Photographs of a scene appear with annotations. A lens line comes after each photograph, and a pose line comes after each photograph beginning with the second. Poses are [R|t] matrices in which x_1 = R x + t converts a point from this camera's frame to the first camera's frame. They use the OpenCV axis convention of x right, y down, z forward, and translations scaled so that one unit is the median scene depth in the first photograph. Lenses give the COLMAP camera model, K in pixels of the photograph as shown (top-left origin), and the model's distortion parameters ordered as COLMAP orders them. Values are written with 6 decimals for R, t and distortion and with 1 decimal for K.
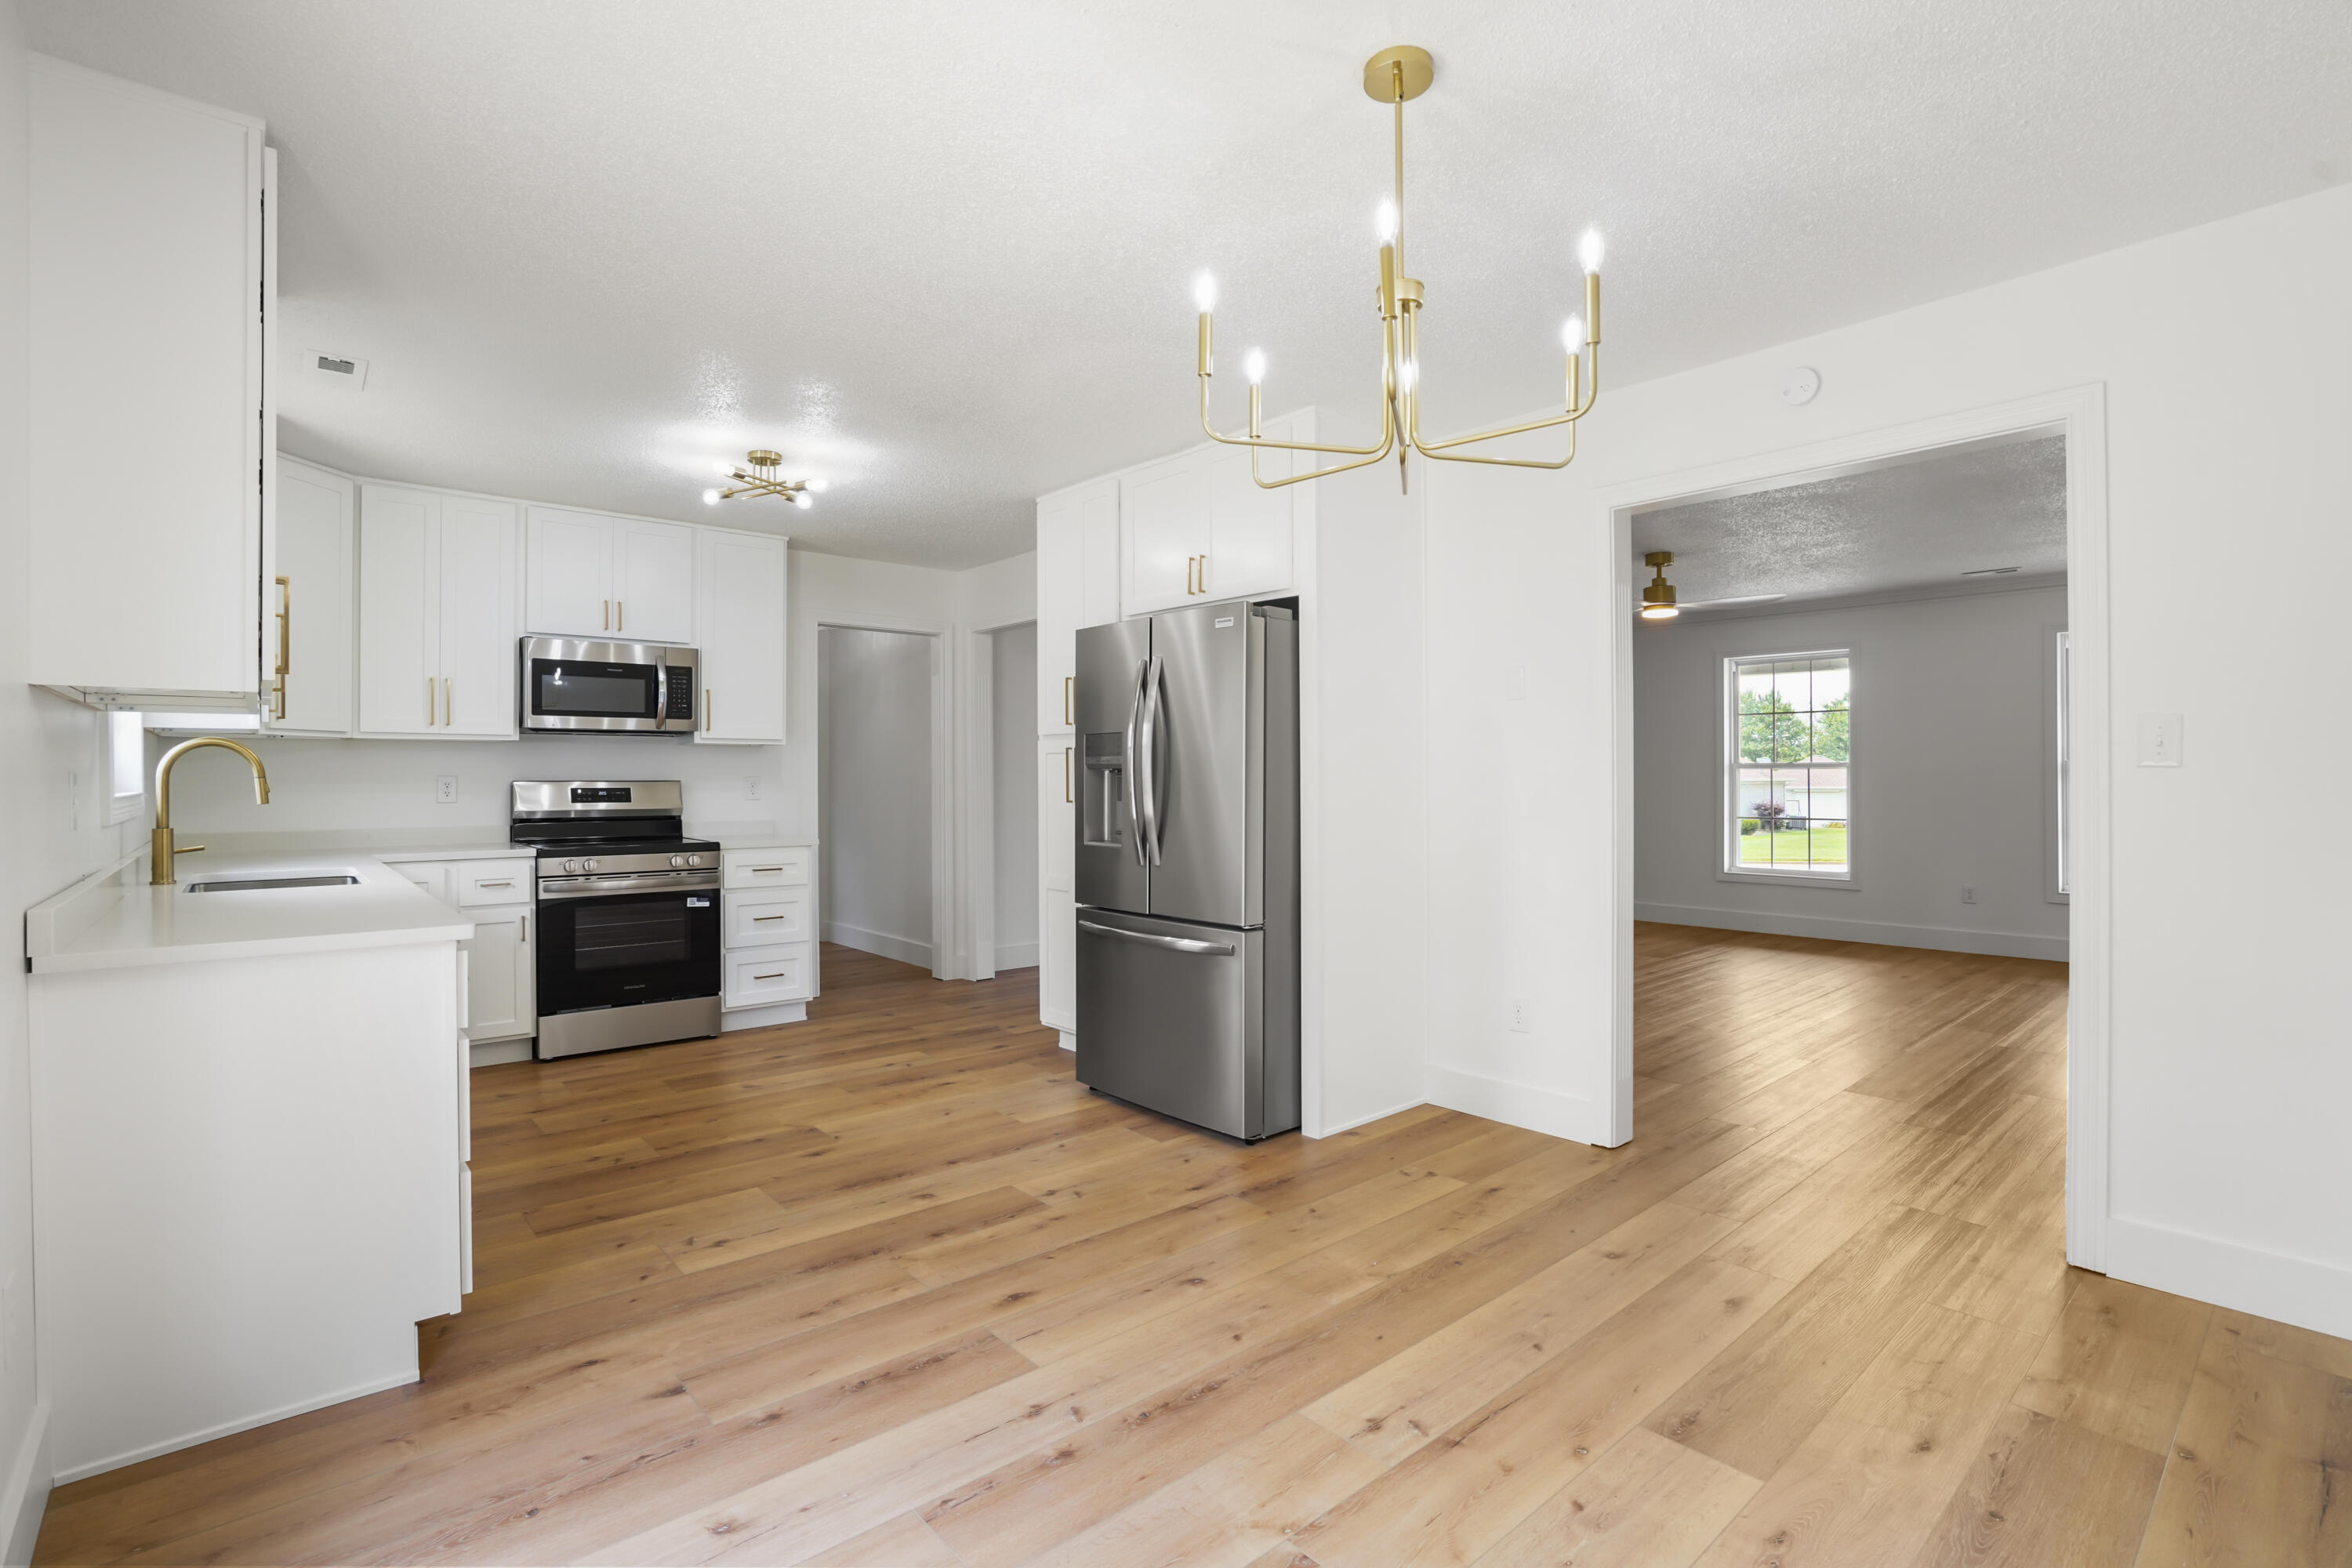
lens RADIAL K [[1094.4, 0, 1166.5], [0, 1094.4, 774.5], [0, 0, 1]] dist [-0.050675, 0.019252]
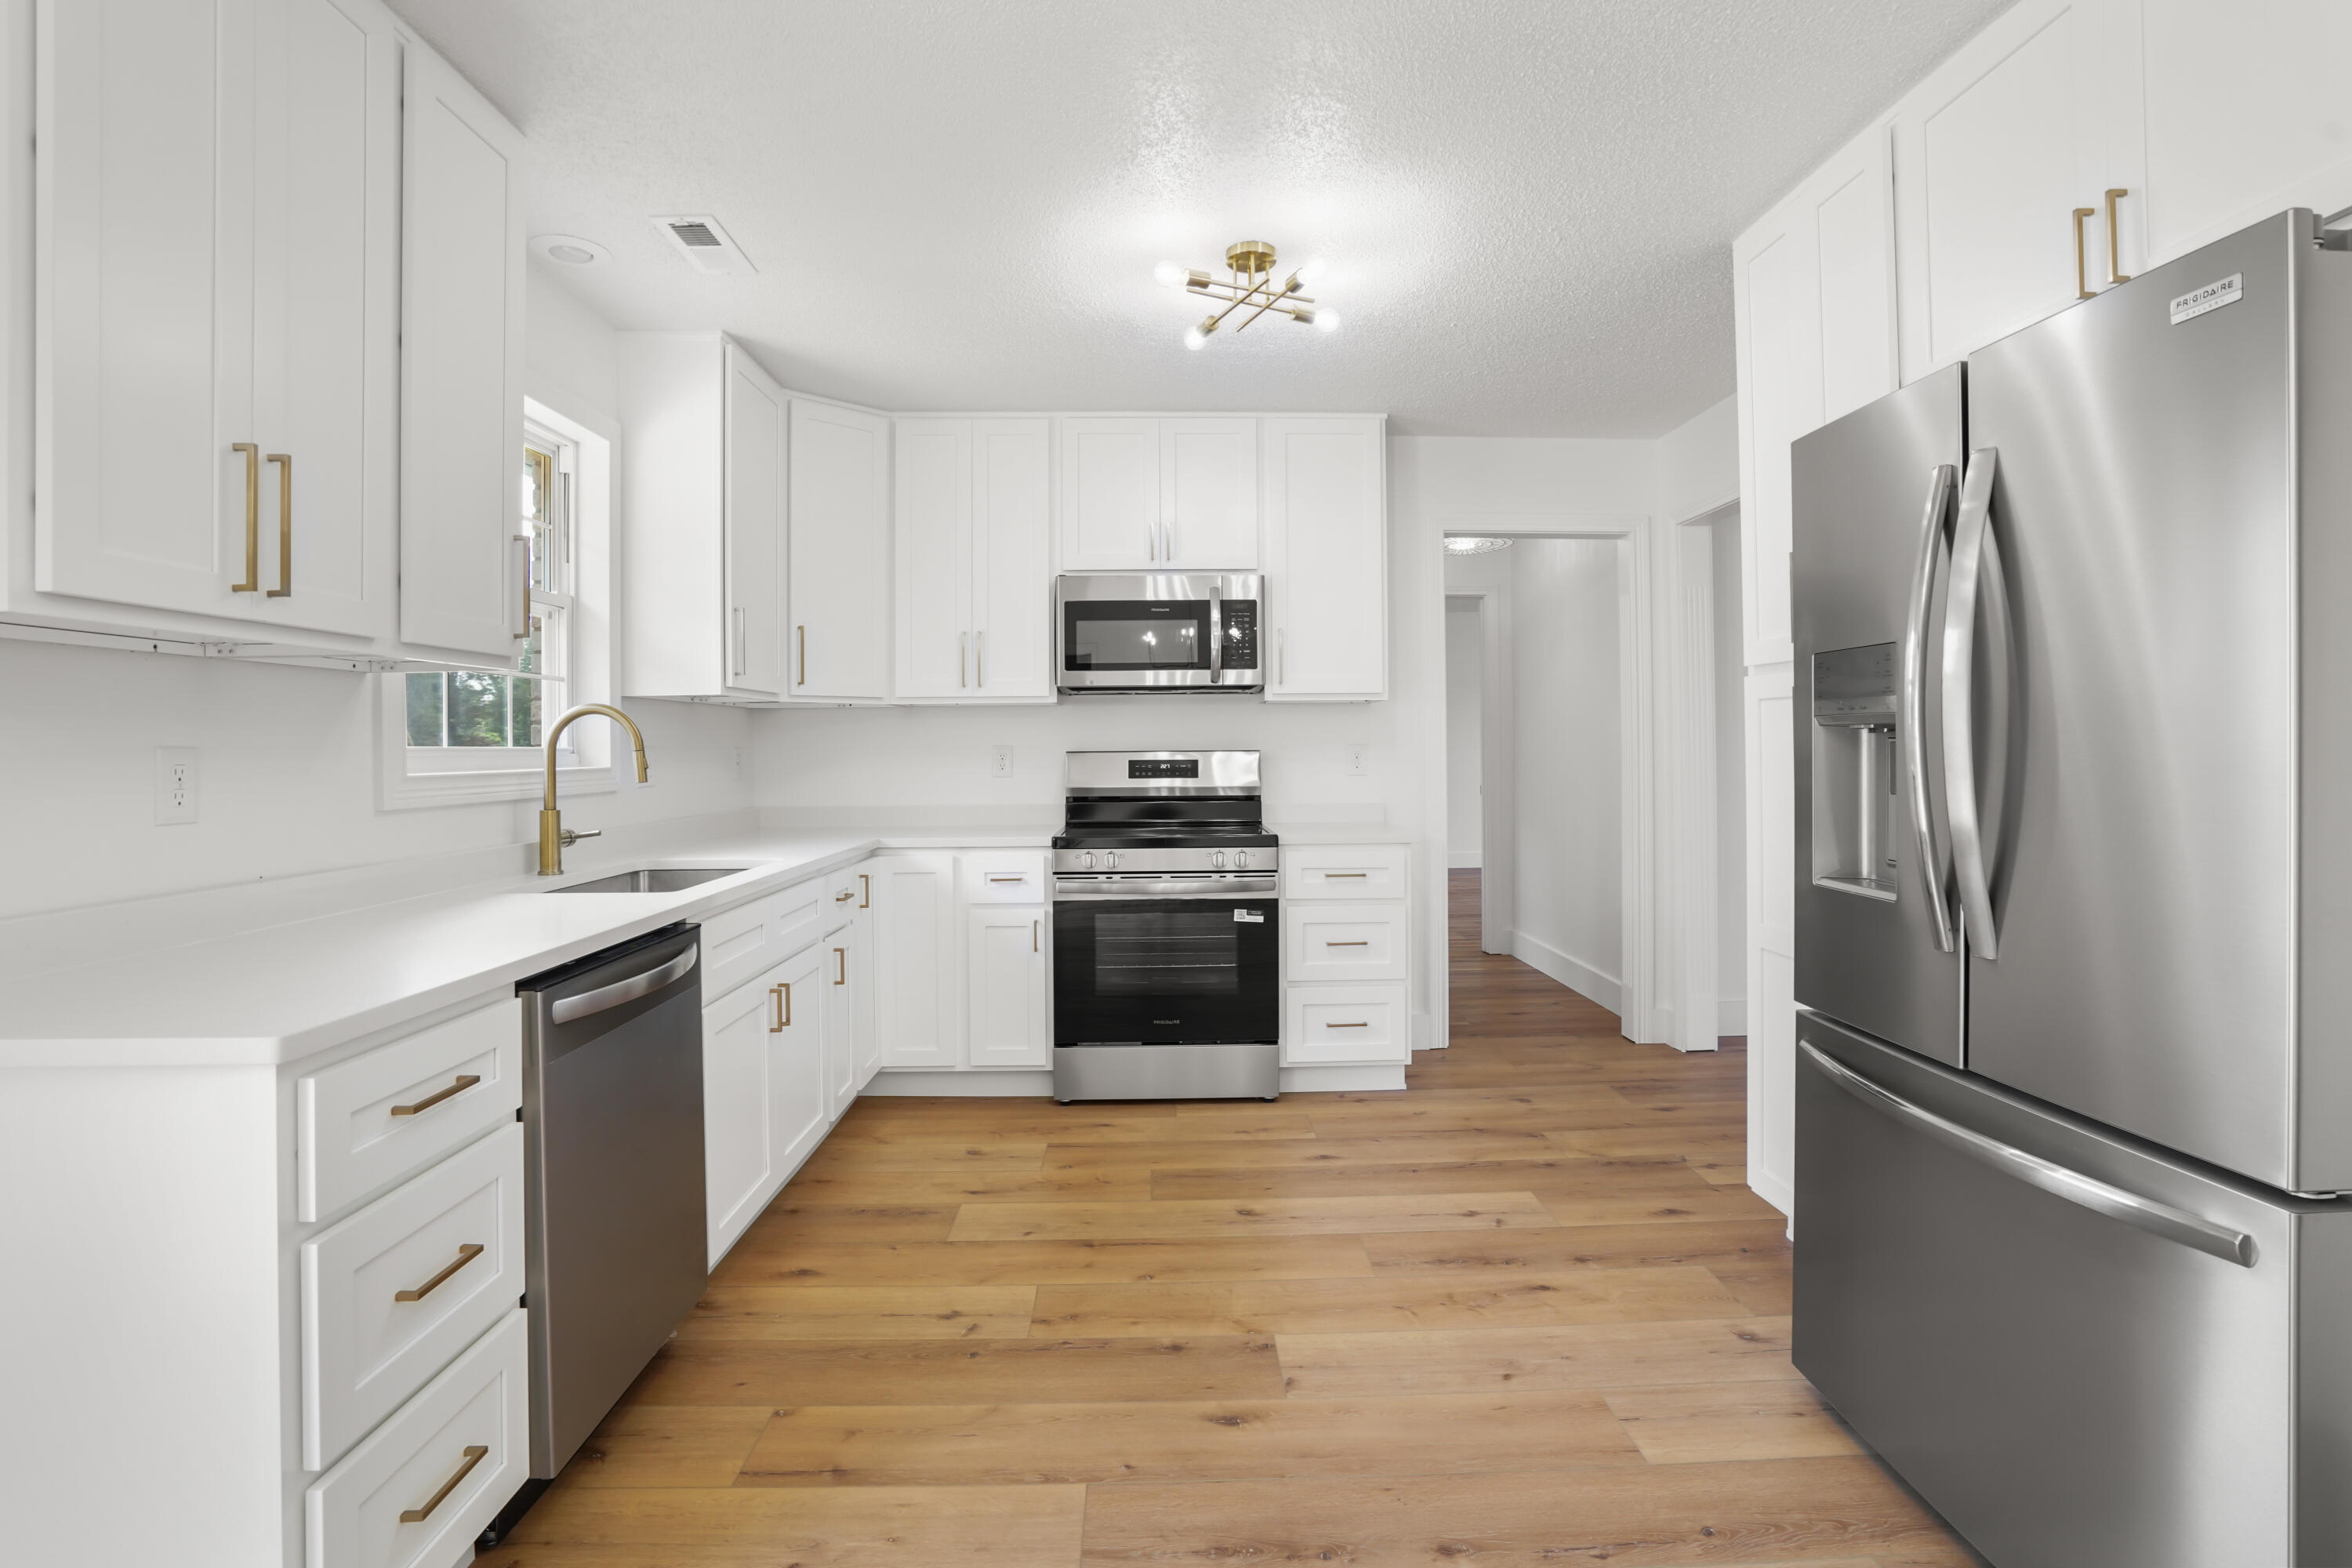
lens RADIAL K [[1111.1, 0, 1182.0], [0, 1111.1, 741.3], [0, 0, 1]] dist [-0.063629, 0.021850]
pose [[0.774917, -0.006971, -0.632025, 0.012117], [0.007685, 0.999969, -0.001608, 0.000081], [0.632016, -0.003611, 0.774947, 0.457742]]
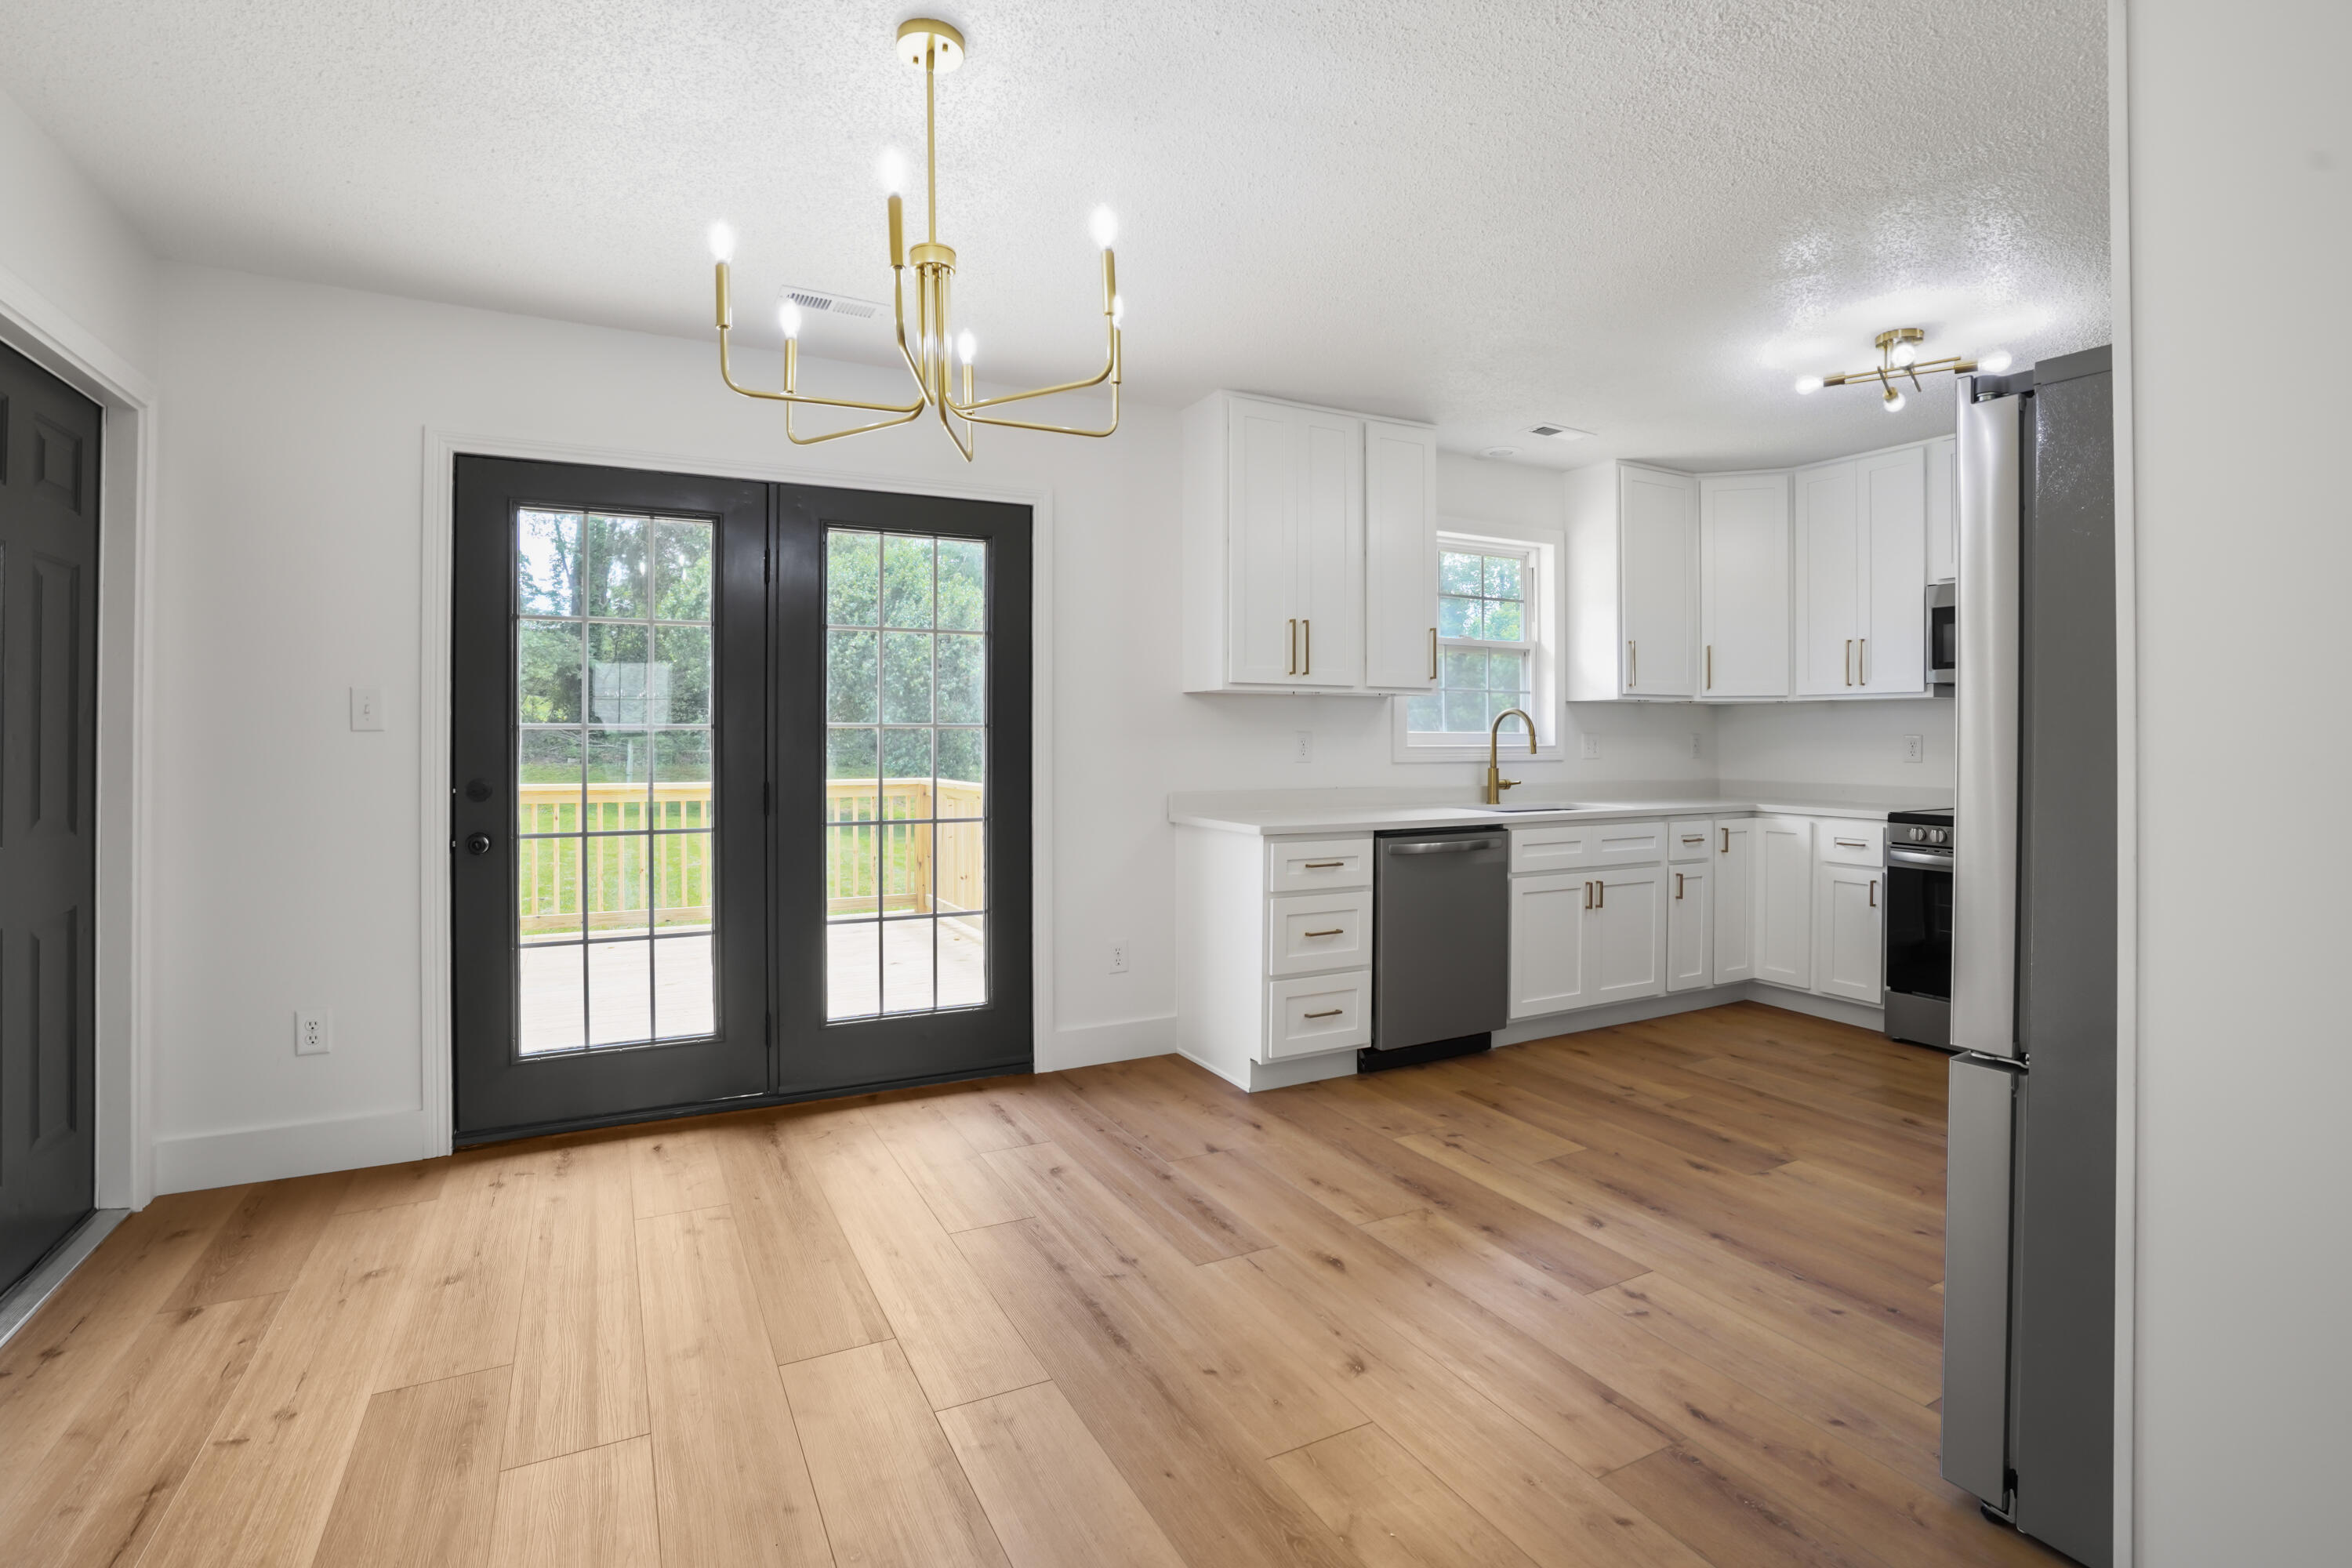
lens RADIAL K [[1111.1, 0, 1182.0], [0, 1111.1, 741.3], [0, 0, 1]] dist [-0.063629, 0.021850]
pose [[-0.224802, 0.005150, -0.974391, 0.520474], [-0.000623, 0.999985, 0.005429, 0.001974], [0.974404, 0.001827, -0.224795, 0.657637]]
